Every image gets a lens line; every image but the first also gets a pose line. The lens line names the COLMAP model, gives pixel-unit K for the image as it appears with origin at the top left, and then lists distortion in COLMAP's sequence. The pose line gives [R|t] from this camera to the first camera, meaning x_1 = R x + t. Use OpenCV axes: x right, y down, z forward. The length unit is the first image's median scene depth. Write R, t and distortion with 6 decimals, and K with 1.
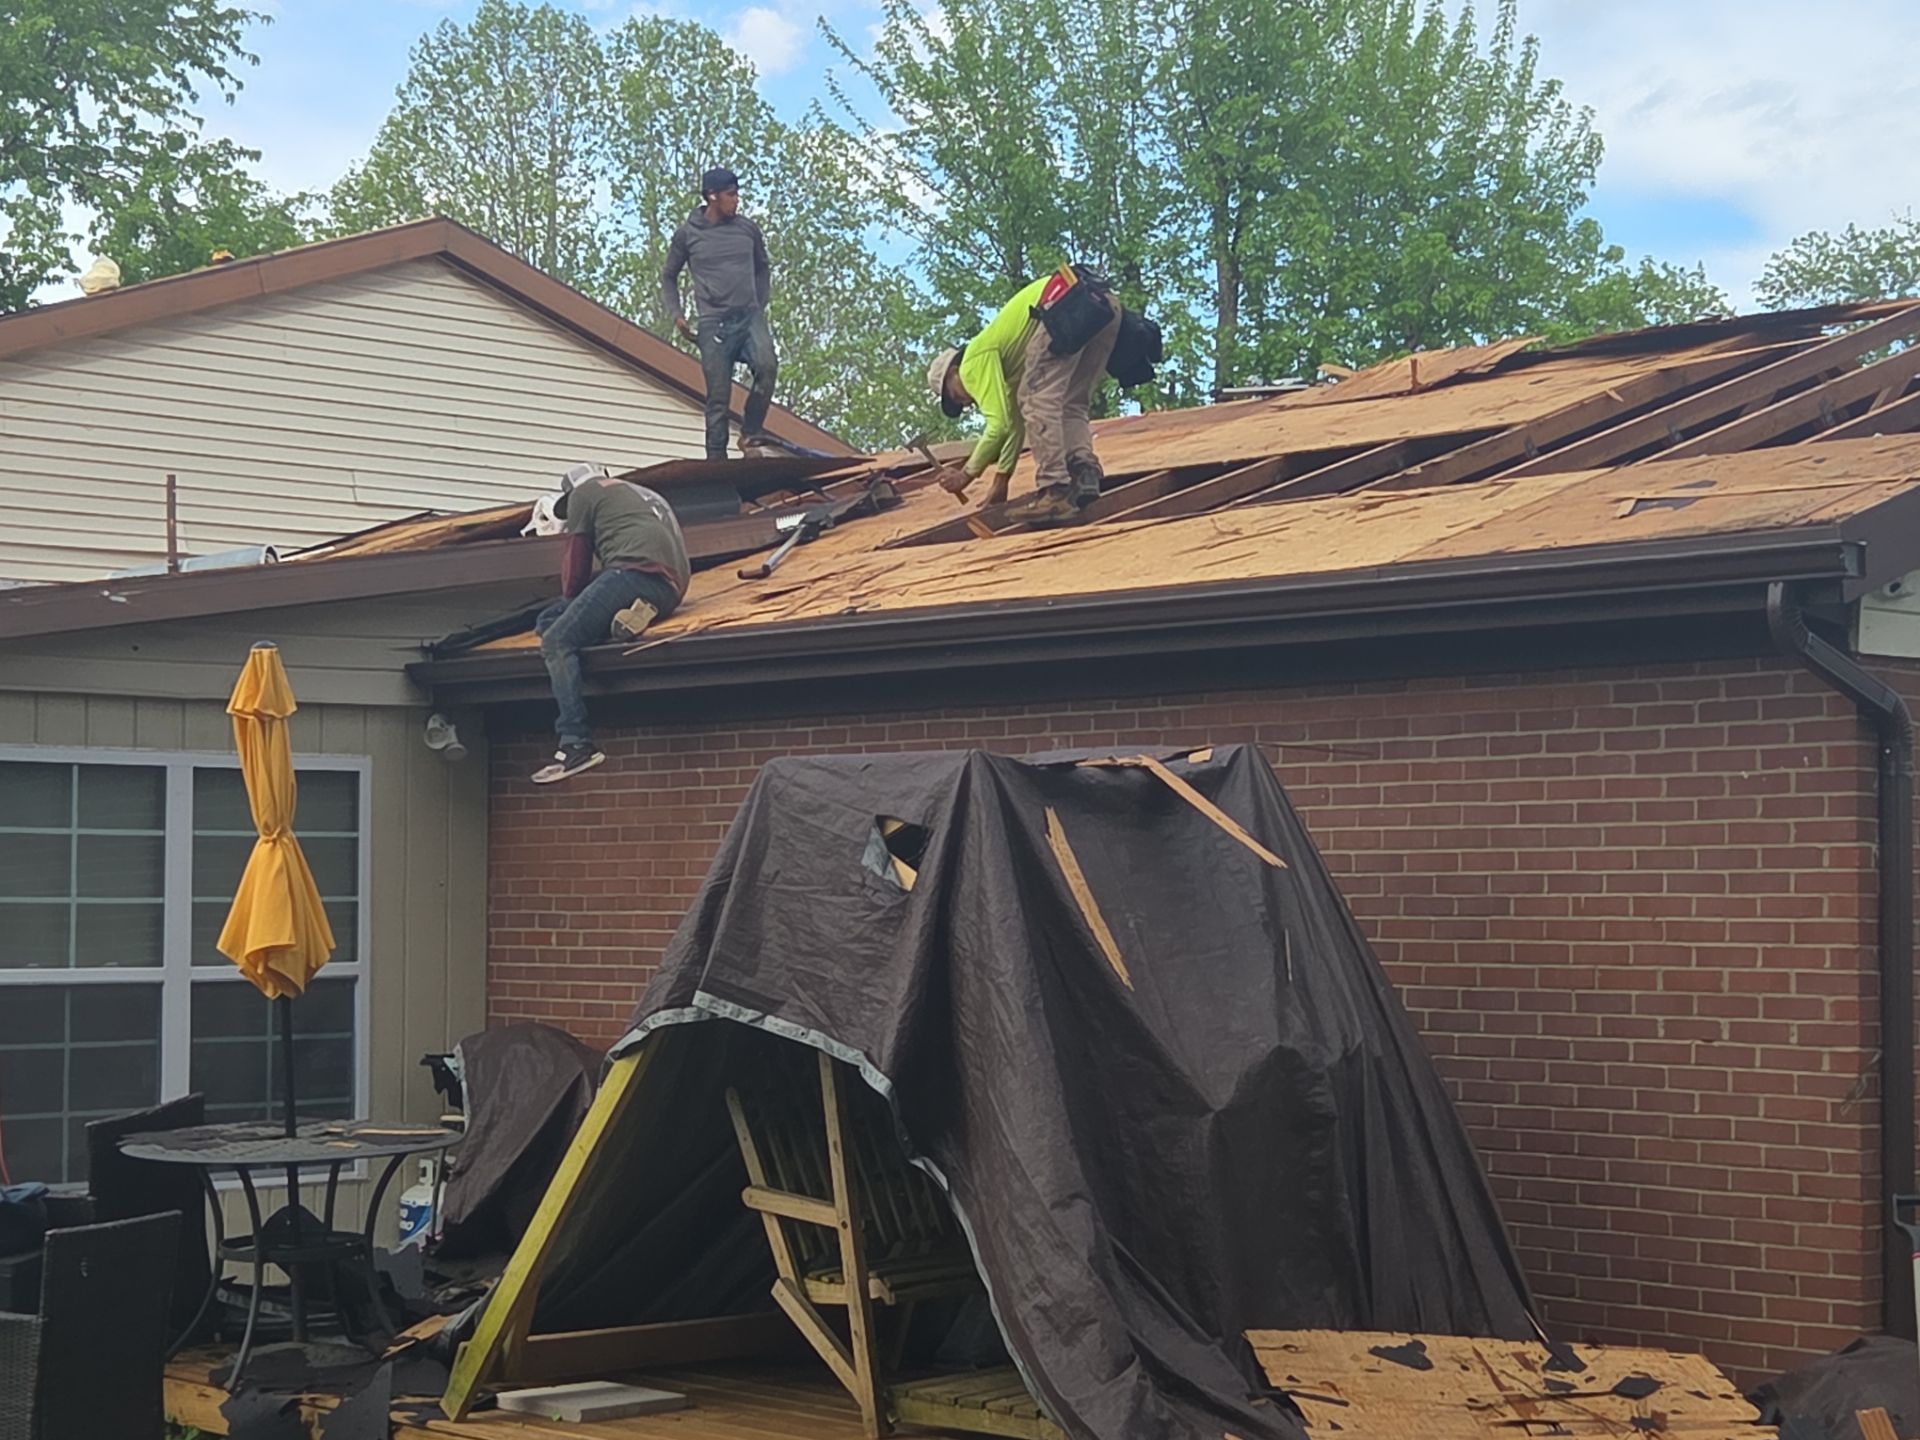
lens RADIAL K [[3329.4, 0, 933.9], [0, 3329.4, 747.8], [0, 0, 1]] dist [0.142506, -0.453013]
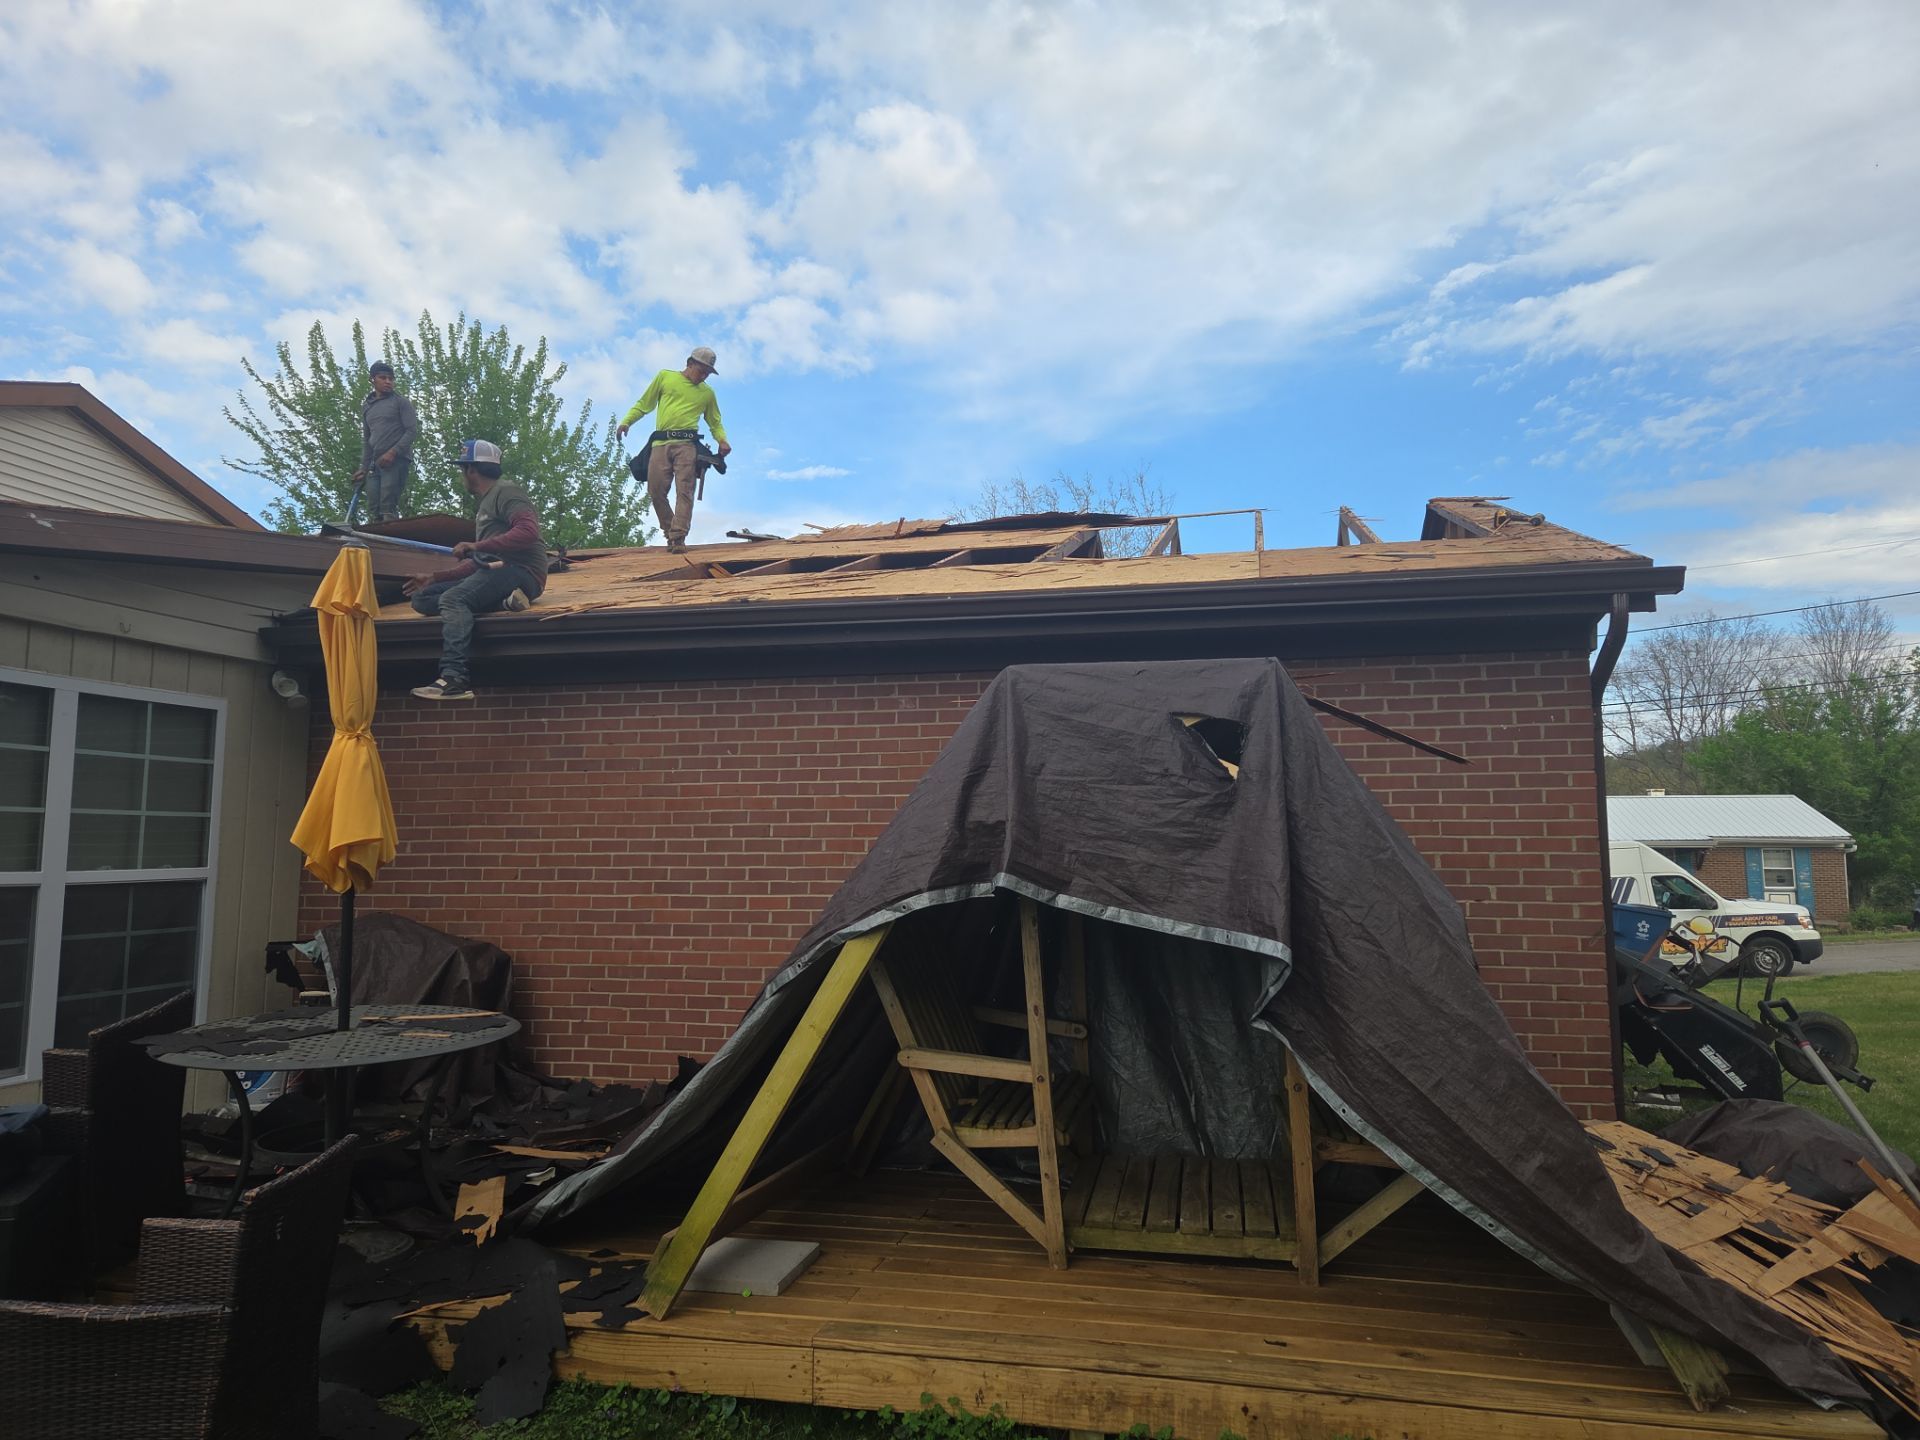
lens RADIAL K [[1278.5, 0, 965.1], [0, 1278.5, 716.9], [0, 0, 1]] dist [0.068610, -0.042458]
pose [[0.828639, 0.057385, 0.556834, -0.264864], [-0.023965, 0.997456, -0.067131, 0.043941], [-0.559270, 0.042283, 0.827906, 0.571228]]
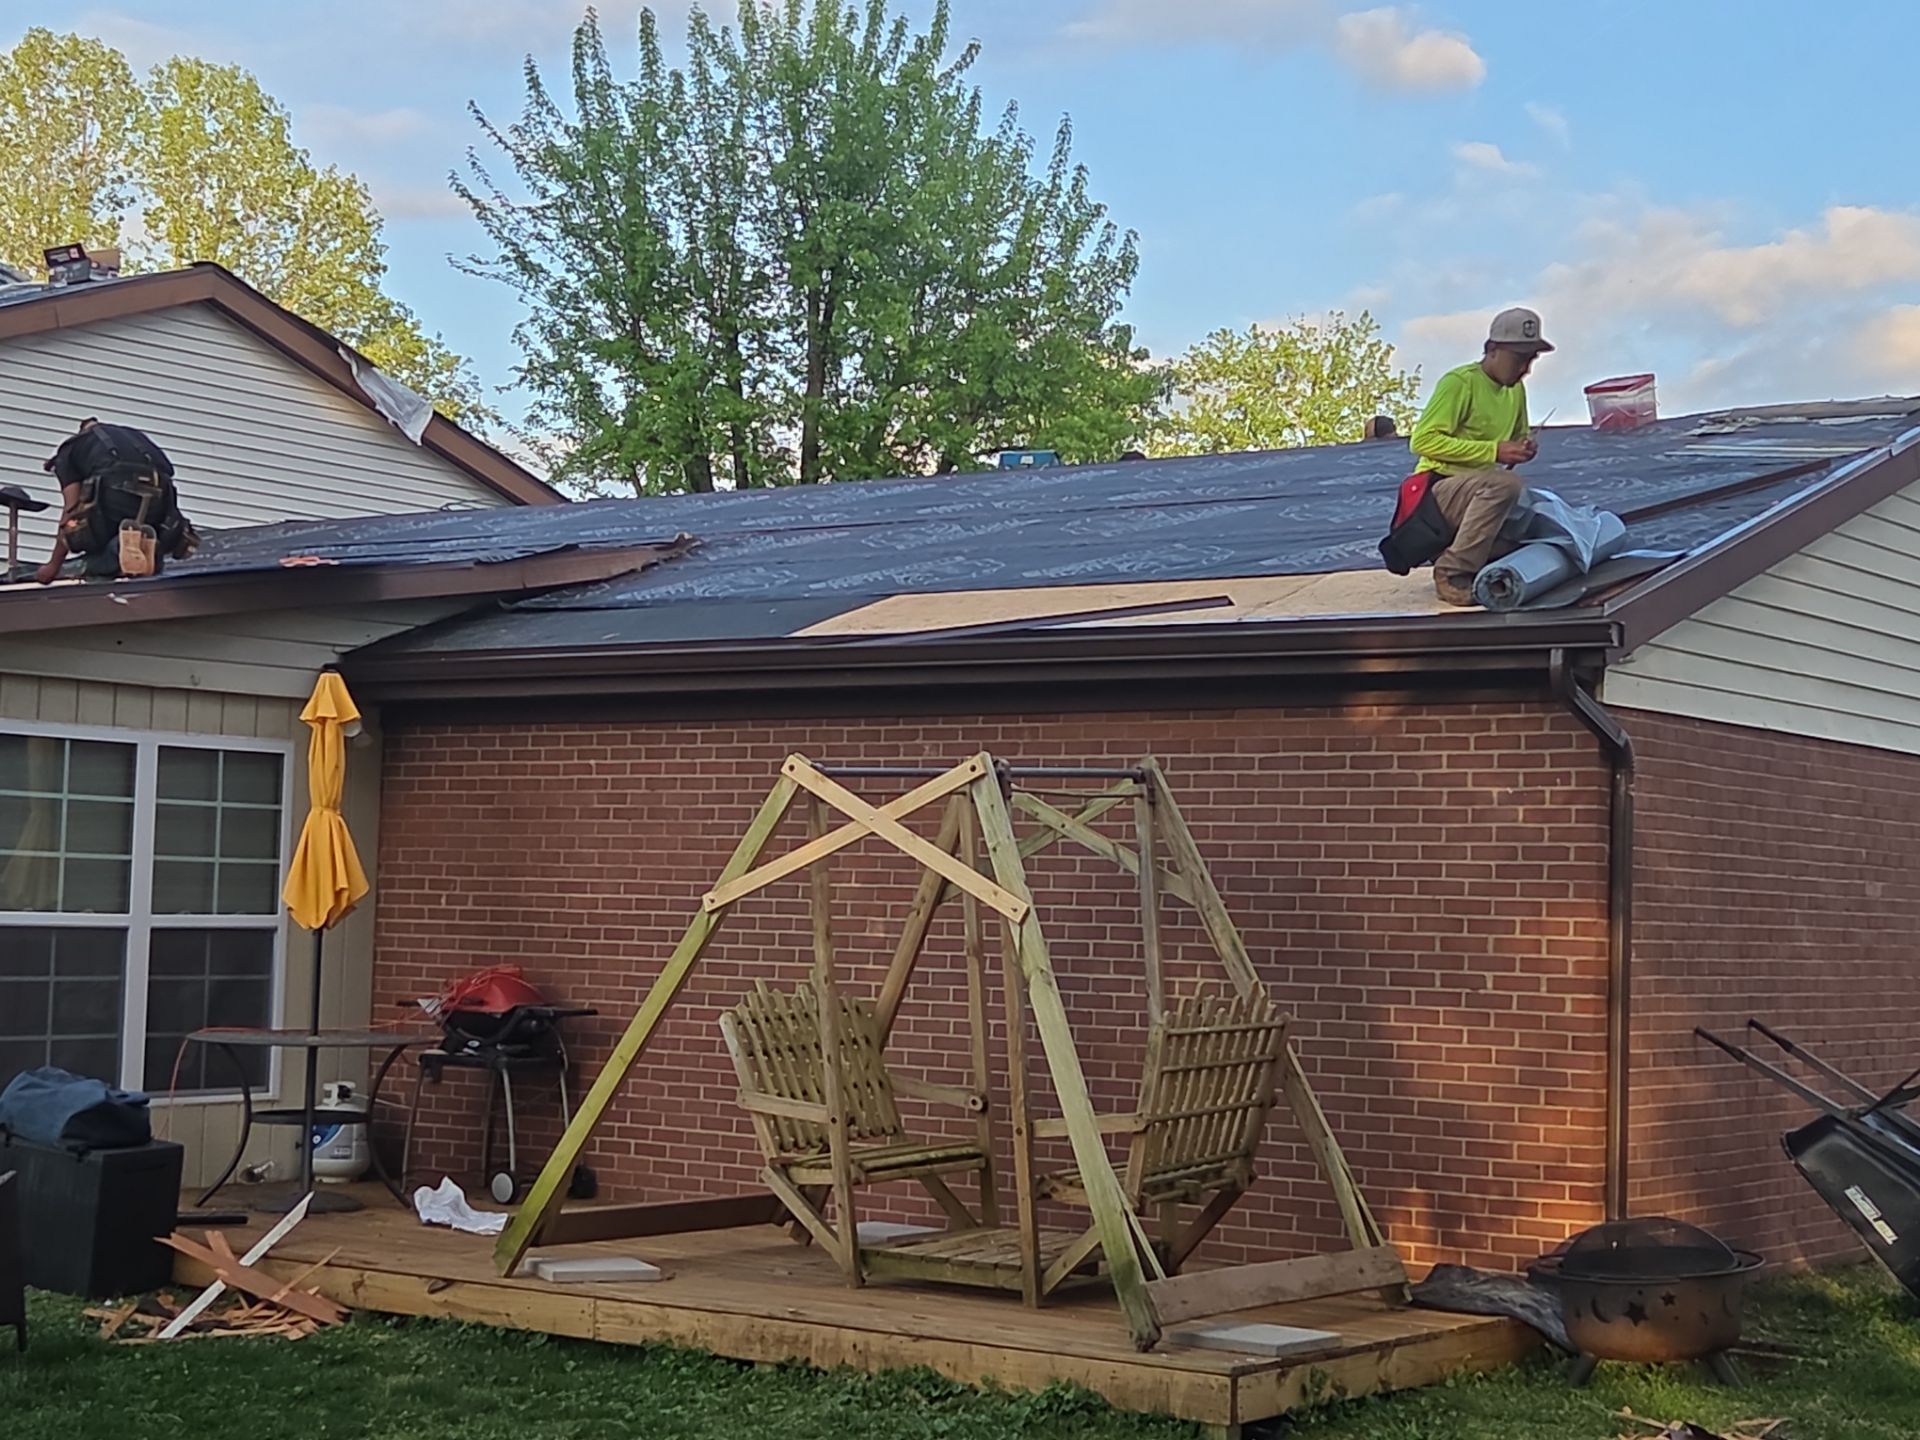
lens RADIAL K [[3079.5, 0, 956.8], [0, 3079.5, 710.7], [0, 0, 1]] dist [0.099812, -0.054597]
pose [[0.980783, 0.036950, 0.191573, -0.187816], [-0.033699, 0.999228, -0.020200, 0.007625], [-0.192171, 0.013356, 0.981271, -0.148524]]
